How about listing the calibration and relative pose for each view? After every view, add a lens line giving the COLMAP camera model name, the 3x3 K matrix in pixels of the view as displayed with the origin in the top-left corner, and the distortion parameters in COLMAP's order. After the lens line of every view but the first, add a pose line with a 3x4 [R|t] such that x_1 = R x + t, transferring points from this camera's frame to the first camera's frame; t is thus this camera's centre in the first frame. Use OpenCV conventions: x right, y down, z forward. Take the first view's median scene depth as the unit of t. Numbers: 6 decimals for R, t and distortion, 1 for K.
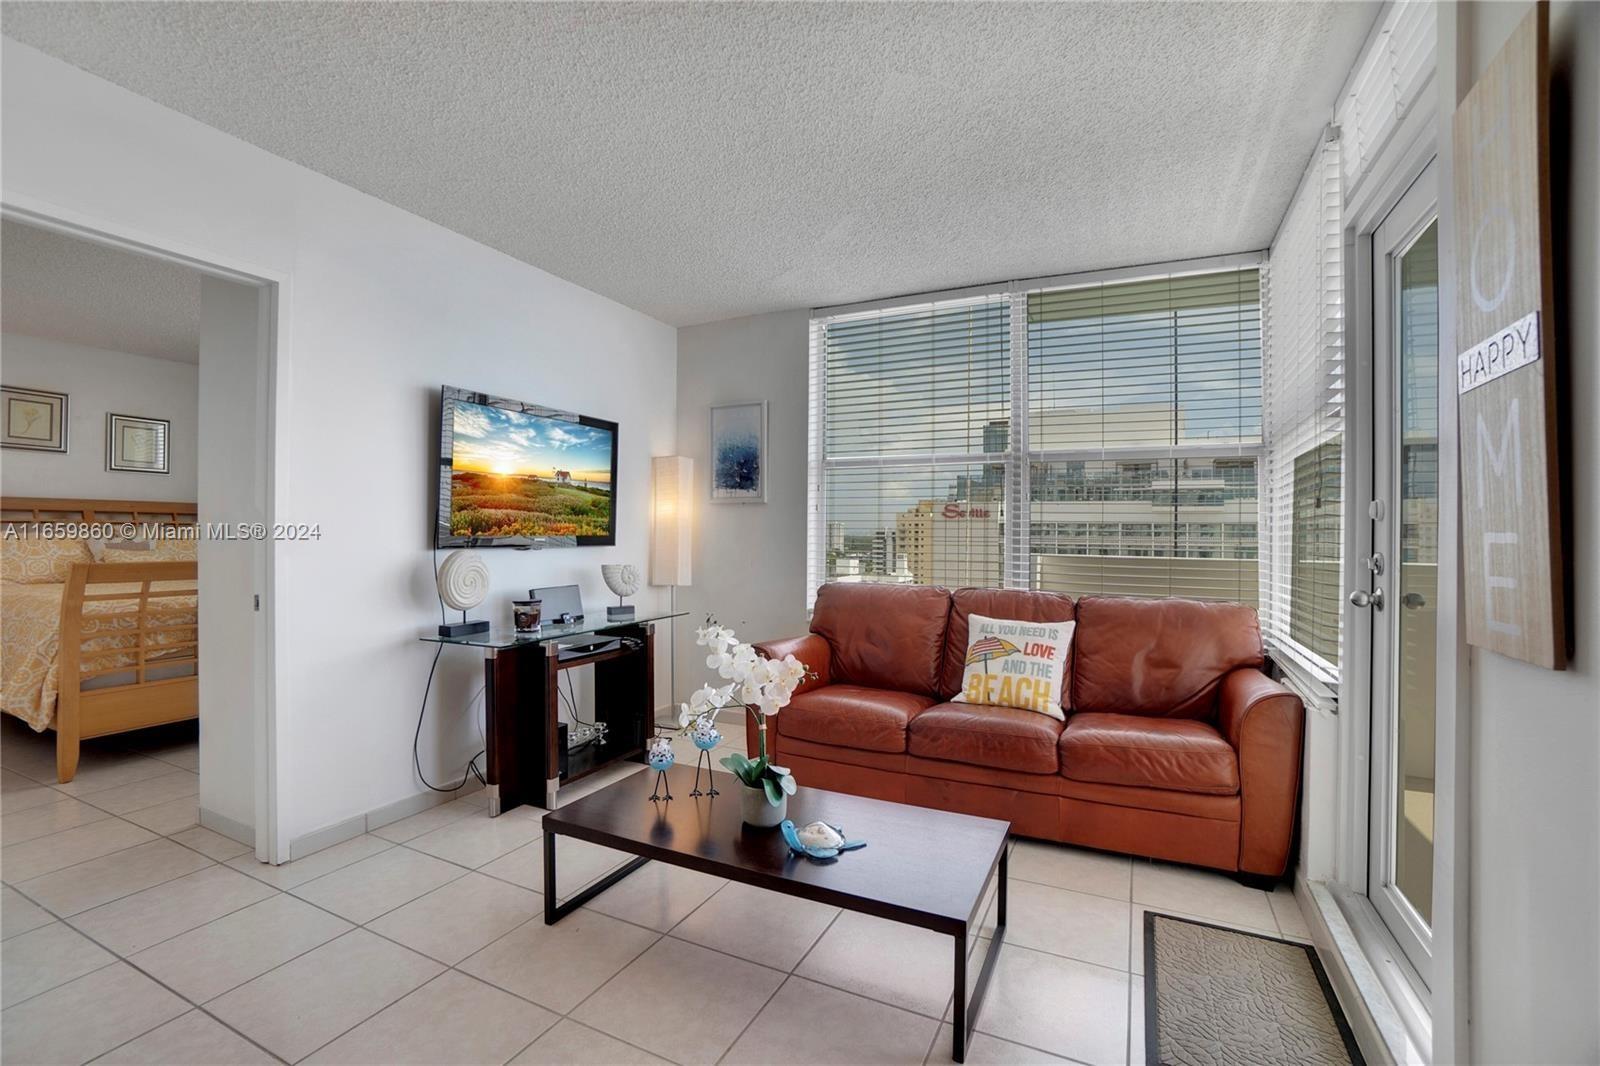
lens RADIAL K [[712.5, 0, 801.8], [0, 712.5, 534.6], [0, 0, 1]] dist [-0.024573, 0.002900]
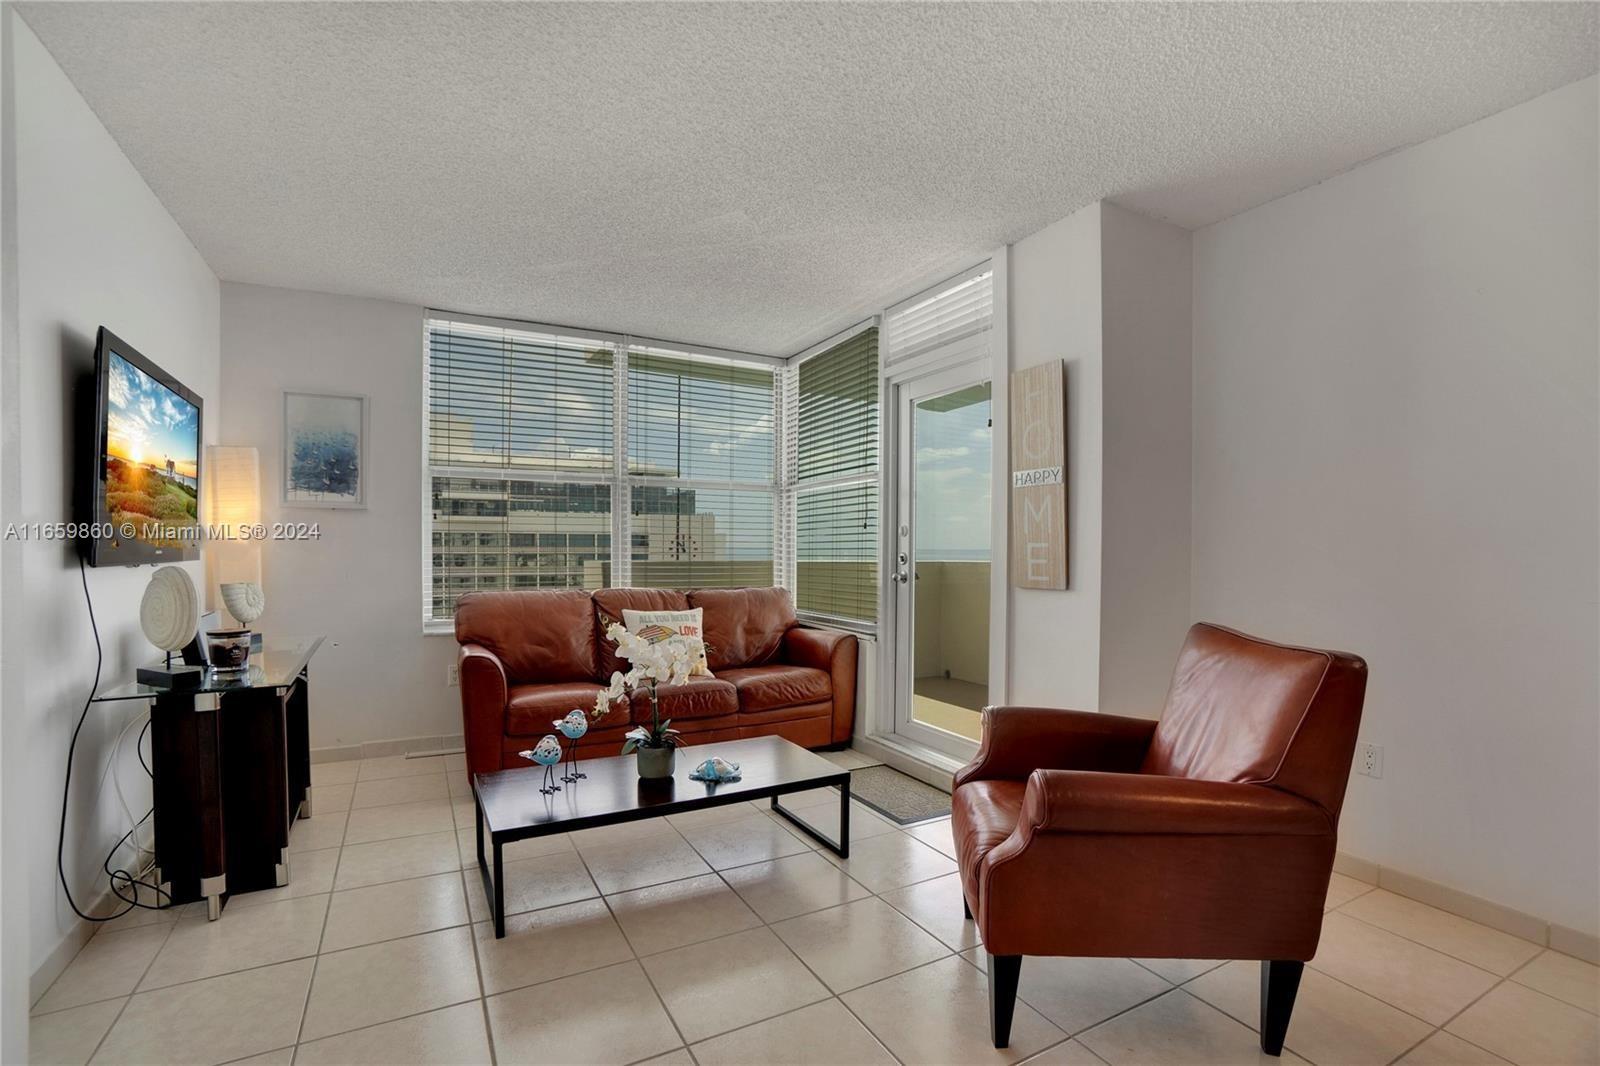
lens RADIAL K [[712.5, 0, 788.8], [0, 712.5, 556.5], [0, 0, 1]] dist [-0.024573, 0.002900]
pose [[0.595647, -0.016071, 0.803086, -0.623187], [0.001169, 0.999816, 0.019141, -0.002075], [-0.803246, -0.010462, 0.595556, 0.053357]]
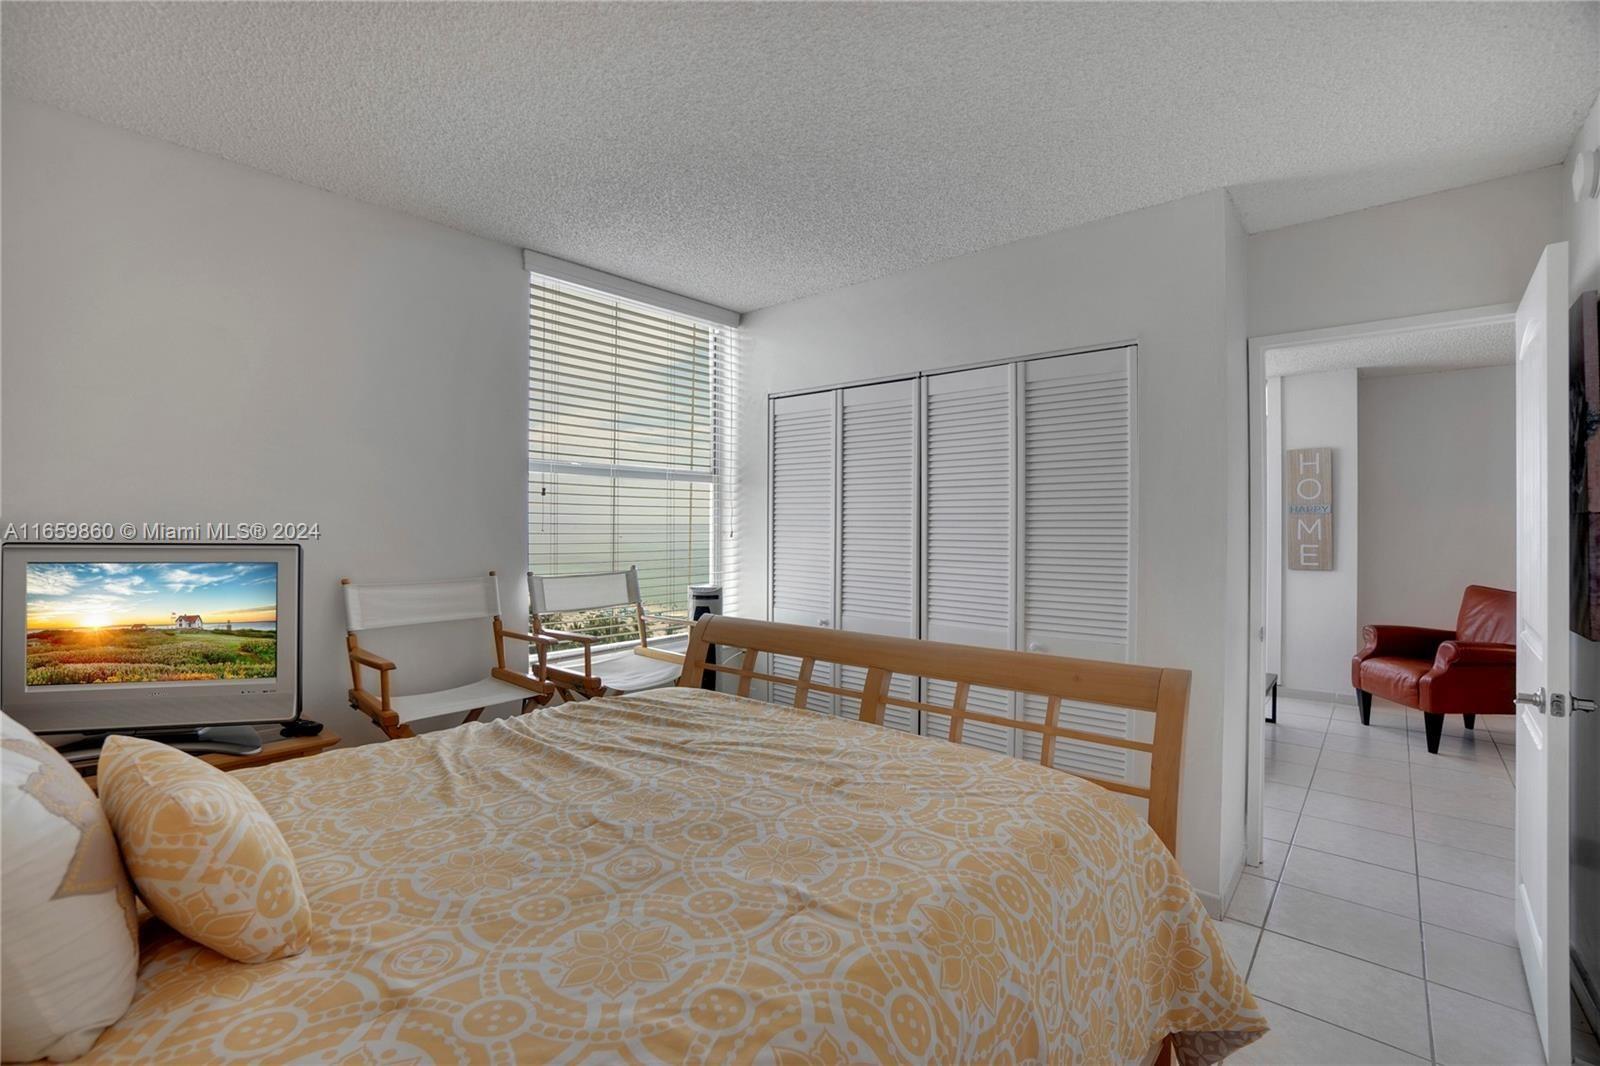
lens RADIAL K [[712.5, 0, 784.6], [0, 712.5, 523.2], [0, 0, 1]] dist [-0.024573, 0.002900]
pose [[0.271603, -0.001801, 0.962408, -1.690752], [-0.002330, 0.999994, 0.002529, -0.056864], [-0.962406, -0.002929, 0.271597, 1.143083]]
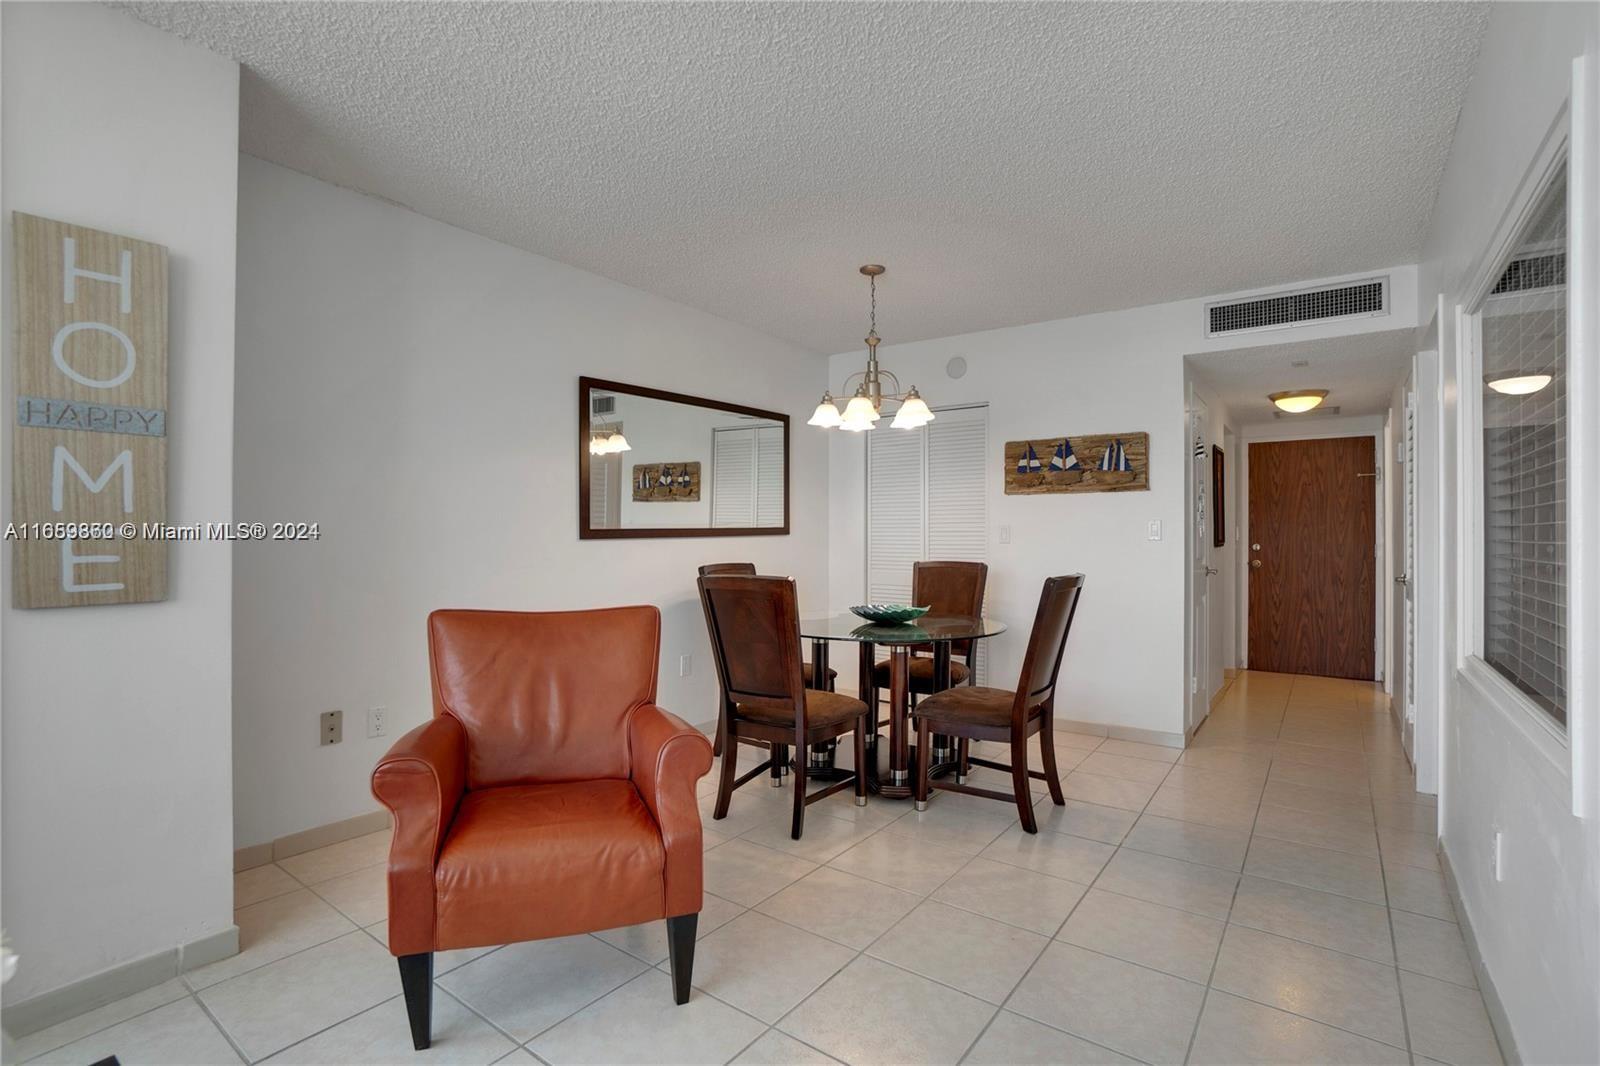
lens RADIAL K [[712.5, 0, 798.4], [0, 712.5, 546.4], [0, 0, 1]] dist [-0.024573, 0.002900]
pose [[-0.977324, -0.008513, 0.211578, -0.315615], [-0.008617, 0.999963, 0.000431, 0.008154], [-0.211574, -0.001402, -0.977361, 0.786279]]
